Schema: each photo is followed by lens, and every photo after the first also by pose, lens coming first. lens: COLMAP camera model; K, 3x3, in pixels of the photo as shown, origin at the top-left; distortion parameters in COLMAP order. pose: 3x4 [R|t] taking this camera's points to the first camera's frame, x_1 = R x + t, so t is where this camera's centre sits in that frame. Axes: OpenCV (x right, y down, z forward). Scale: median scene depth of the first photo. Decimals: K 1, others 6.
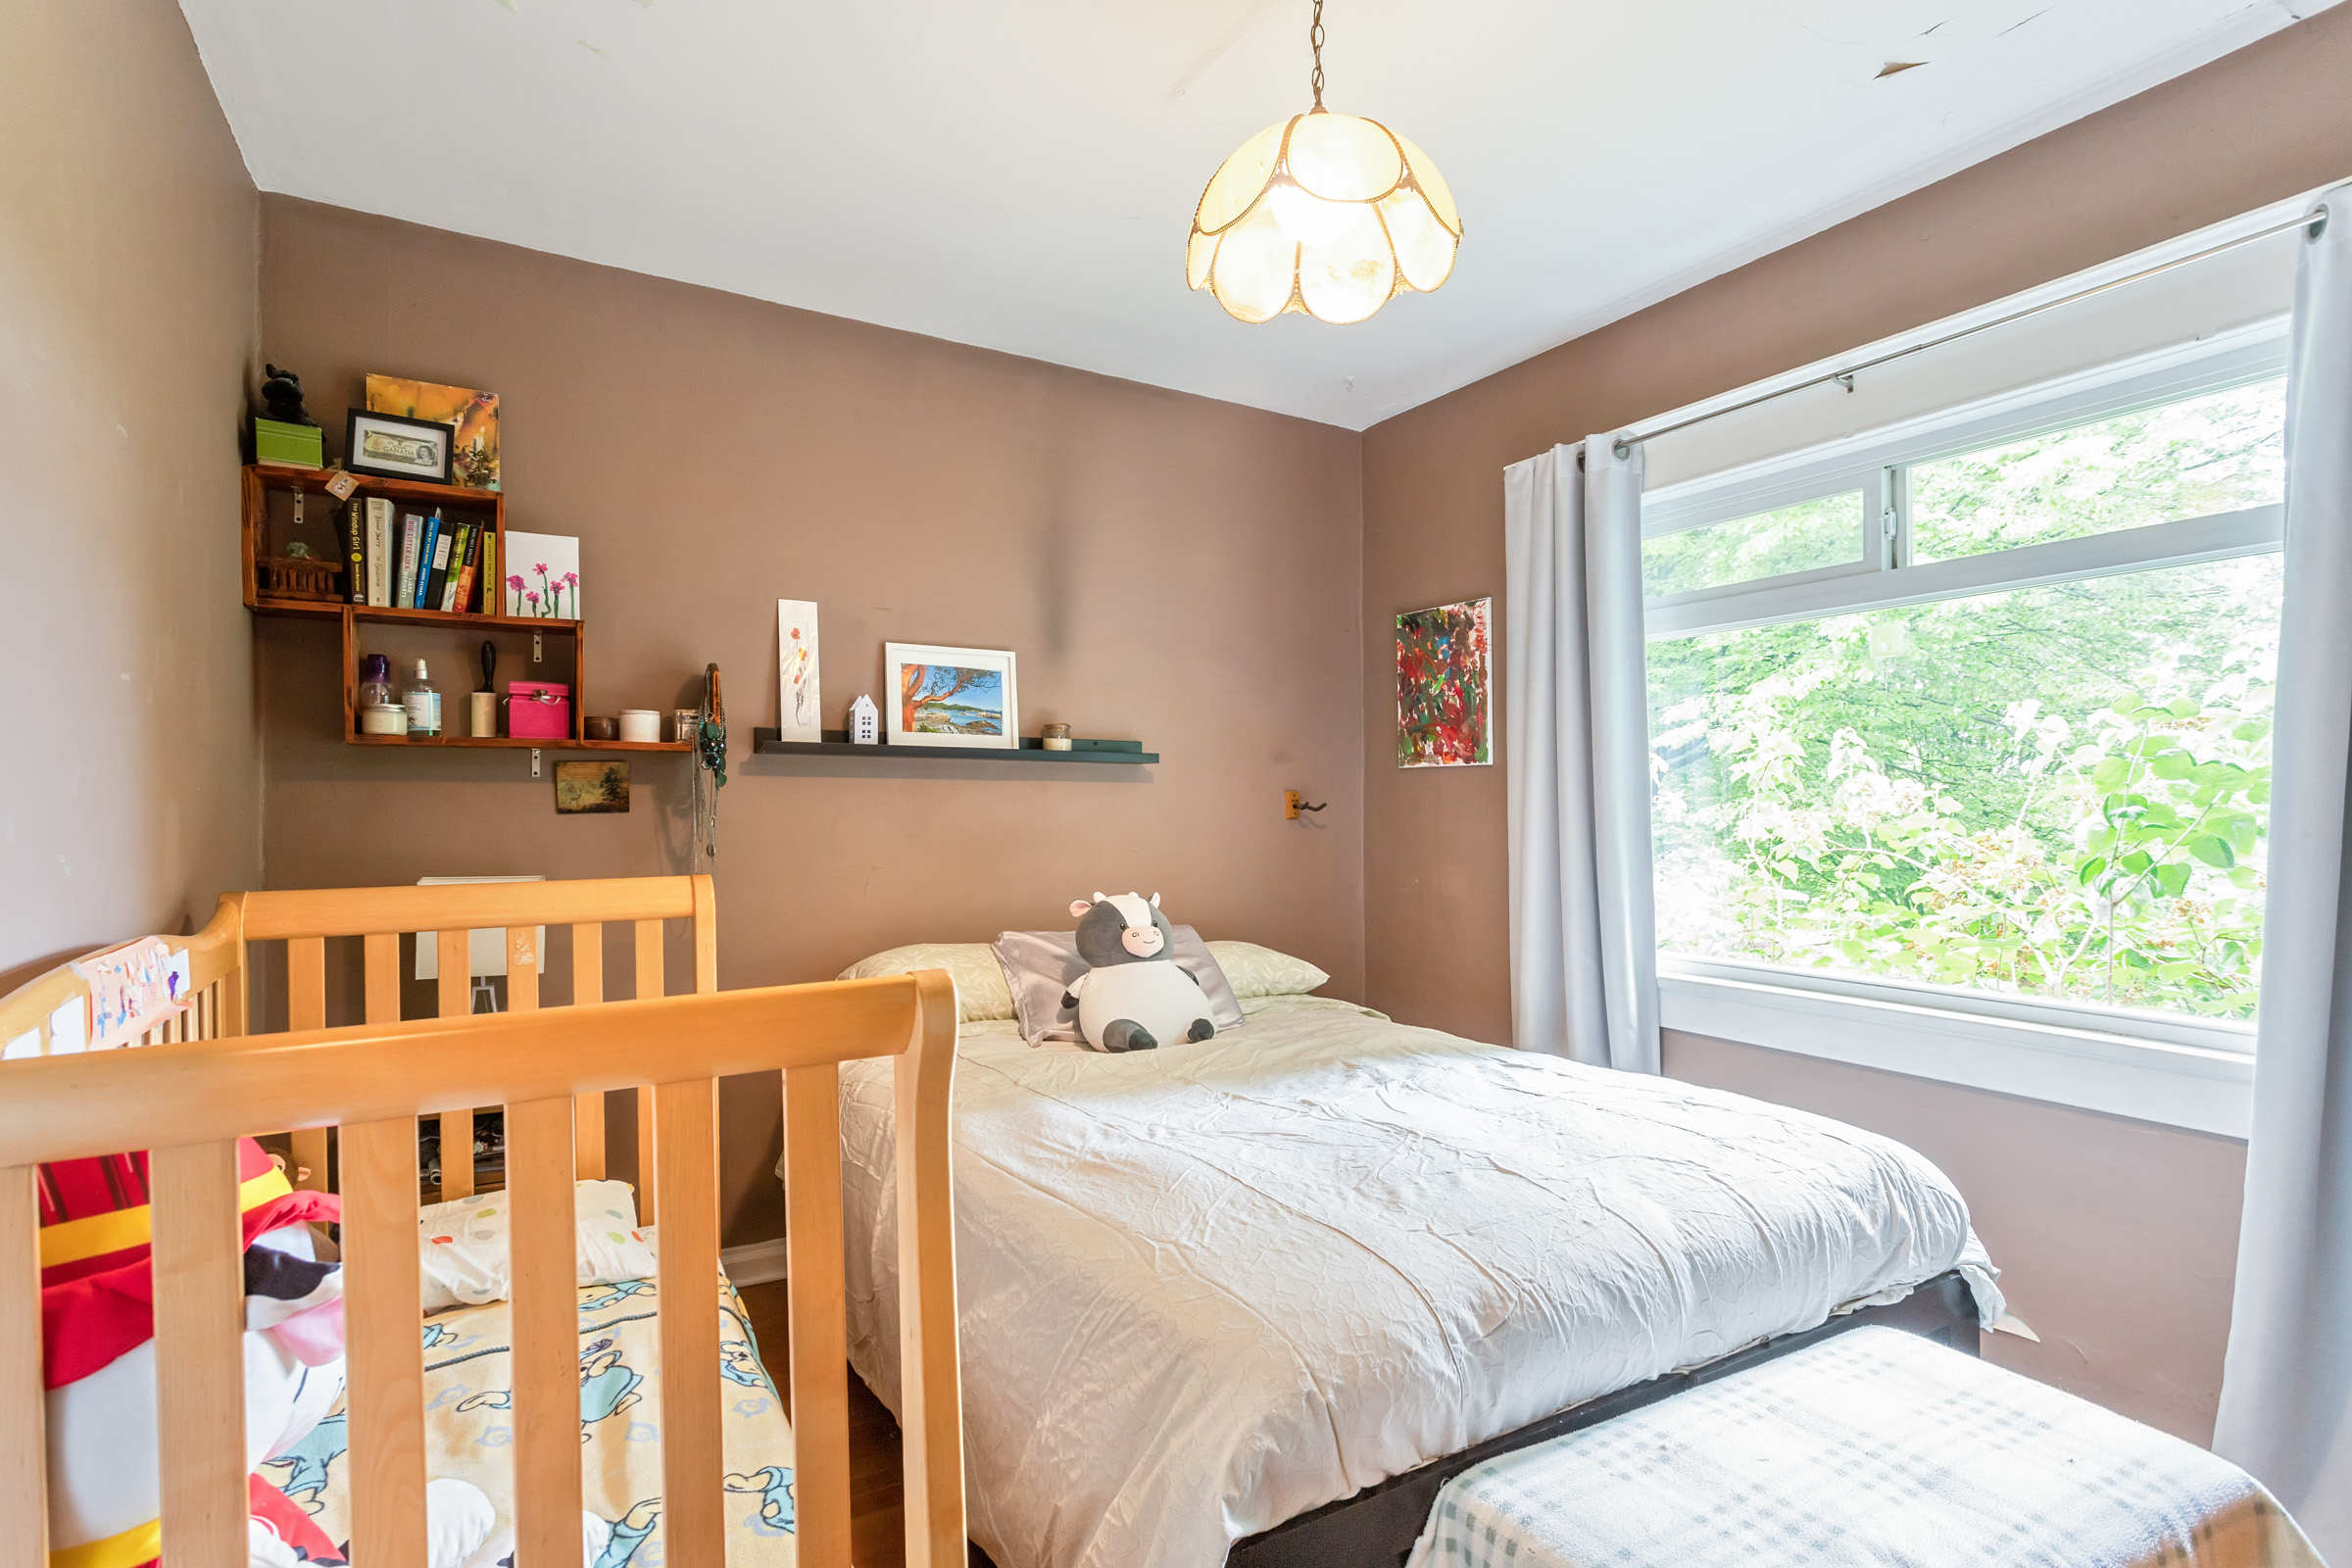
lens RADIAL K [[1178.3, 0, 1188.8], [0, 1178.3, 800.0], [0, 0, 1]] dist [-0.002213, -0.000412]
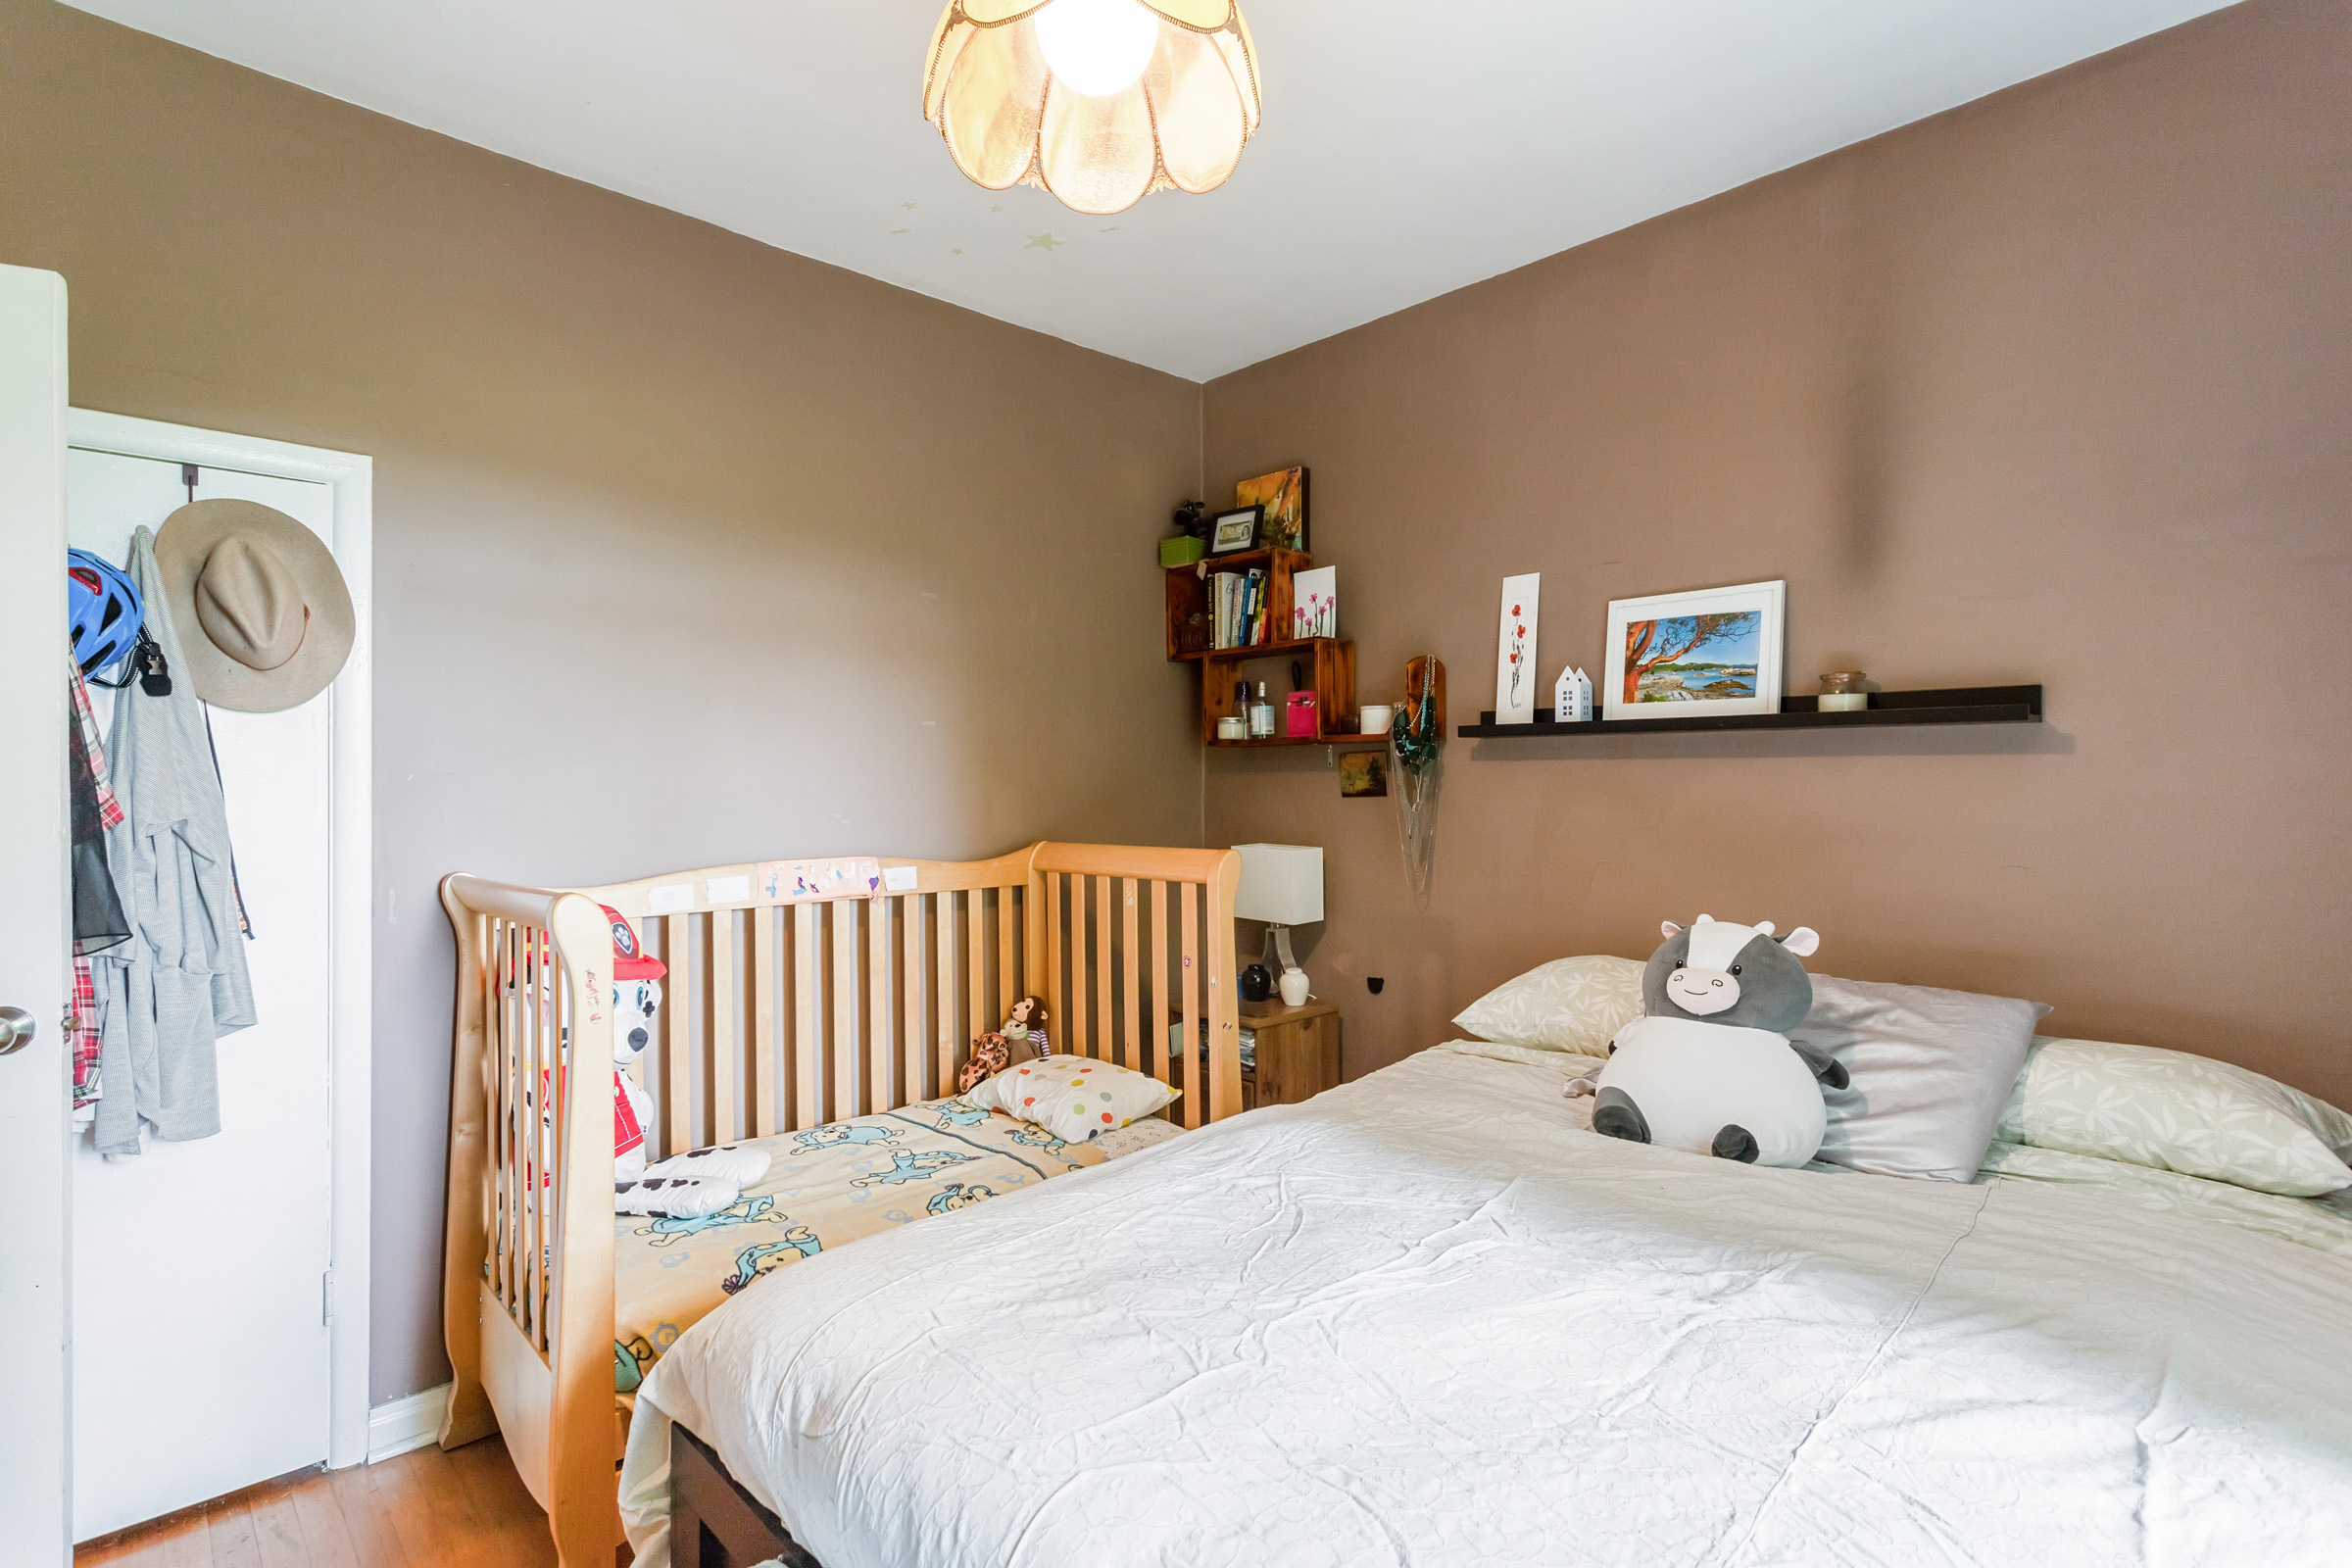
lens RADIAL K [[1145.7, 0, 1121.1], [0, 1145.7, 783.1], [0, 0, 1]] dist [-0.001270, -0.000213]
pose [[0.173450, -0.004508, -0.984832, 0.564425], [0.002264, 0.999989, -0.004179, 0.001821], [0.984840, -0.001505, 0.173459, 0.563755]]
